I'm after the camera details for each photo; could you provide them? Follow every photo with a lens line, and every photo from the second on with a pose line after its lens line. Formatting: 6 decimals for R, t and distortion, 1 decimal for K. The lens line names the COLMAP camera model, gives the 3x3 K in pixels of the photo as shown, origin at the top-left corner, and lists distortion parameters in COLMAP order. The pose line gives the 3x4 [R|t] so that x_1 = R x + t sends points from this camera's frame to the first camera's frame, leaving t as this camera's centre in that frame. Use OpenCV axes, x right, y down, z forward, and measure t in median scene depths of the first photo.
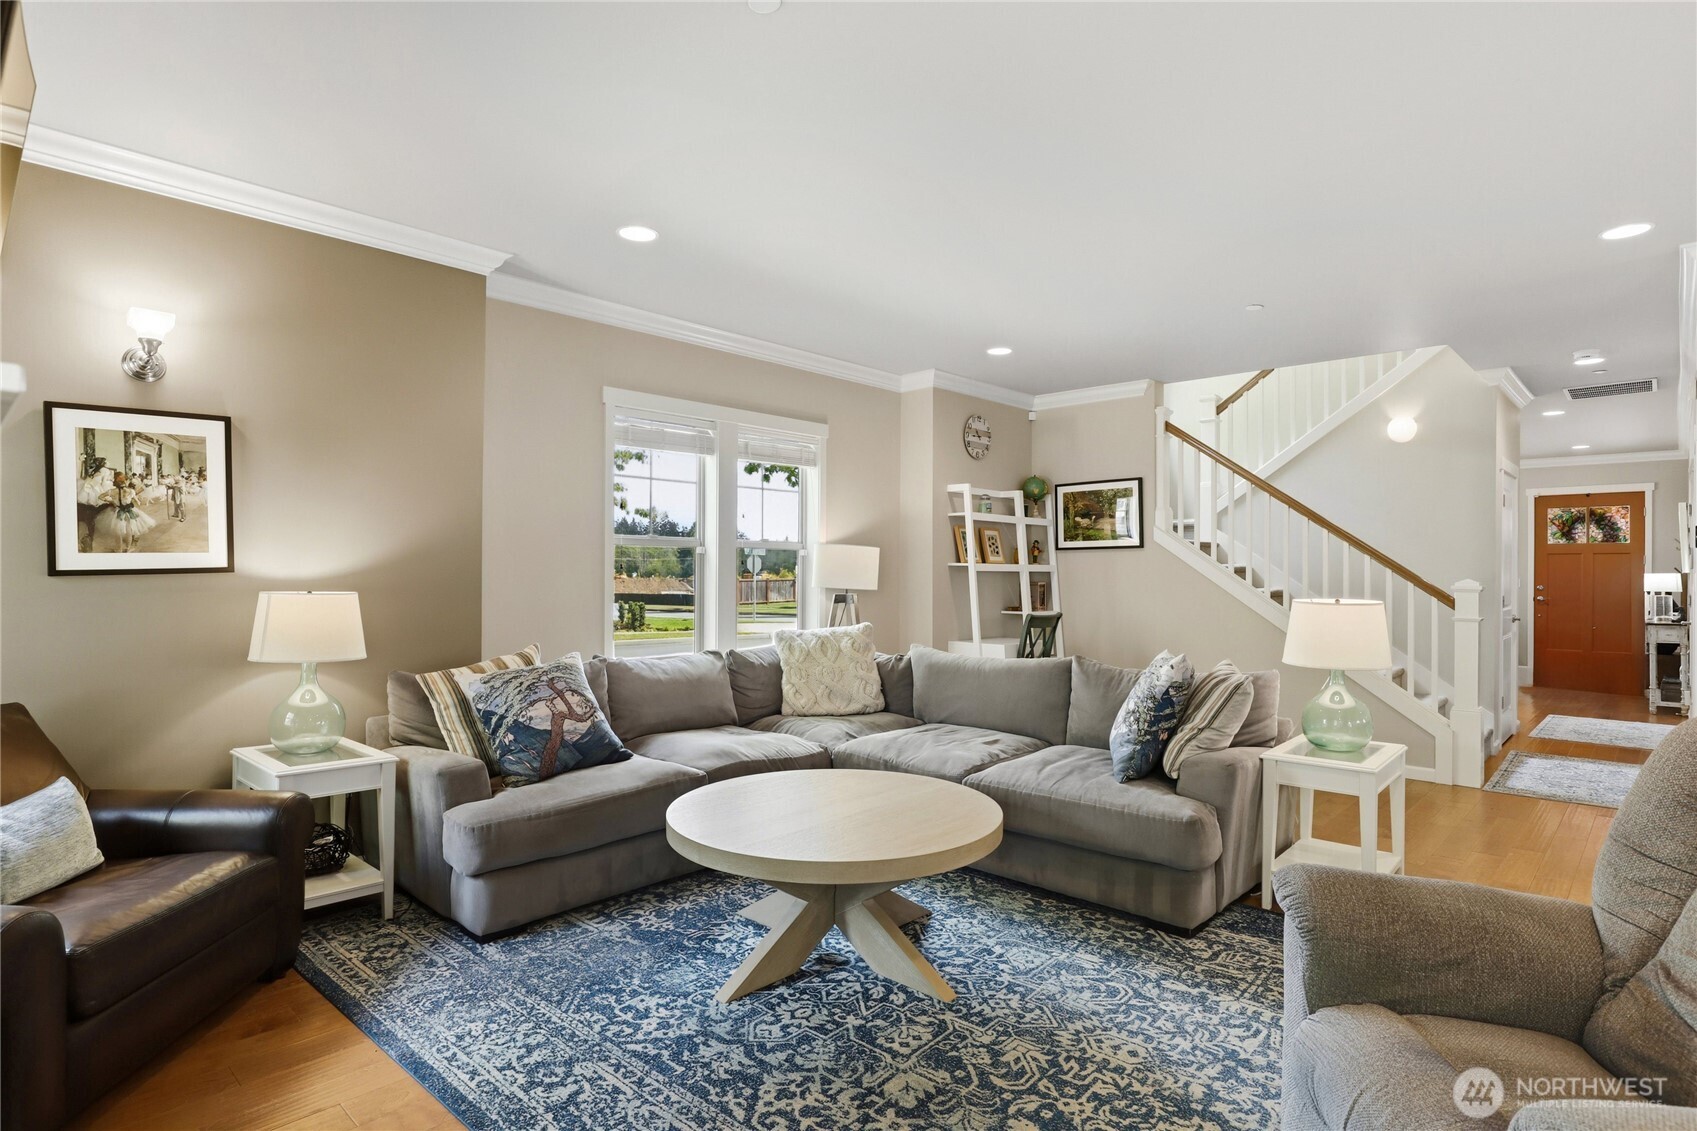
lens RADIAL K [[907.5, 0, 844.7], [0, 907.5, 570.2], [0, 0, 1]] dist [0.010102, -0.003385]
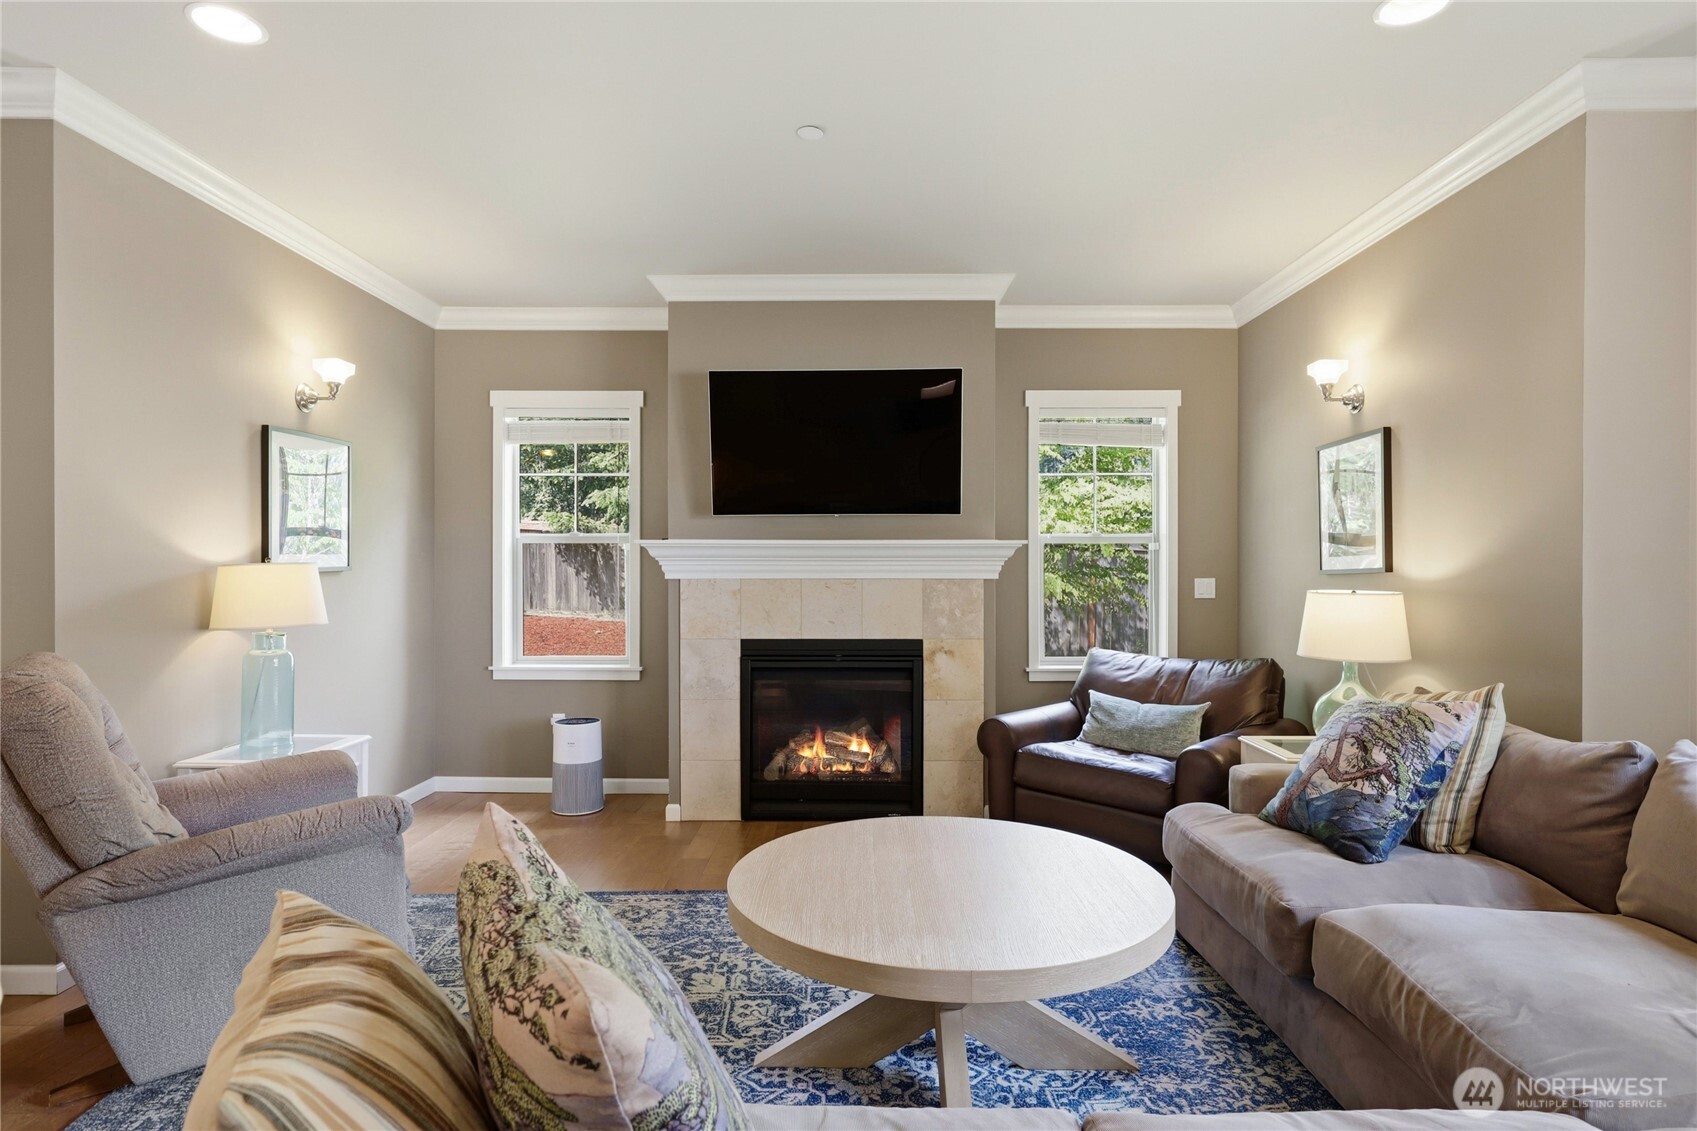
lens RADIAL K [[907.5, 0, 844.0], [0, 907.5, 570.7], [0, 0, 1]] dist [0.010102, -0.003385]
pose [[-0.737245, -0.003578, -0.675616, 0.532202], [-0.006519, 0.999977, 0.001817, 0.002823], [0.675594, 0.005744, -0.737251, 1.403075]]
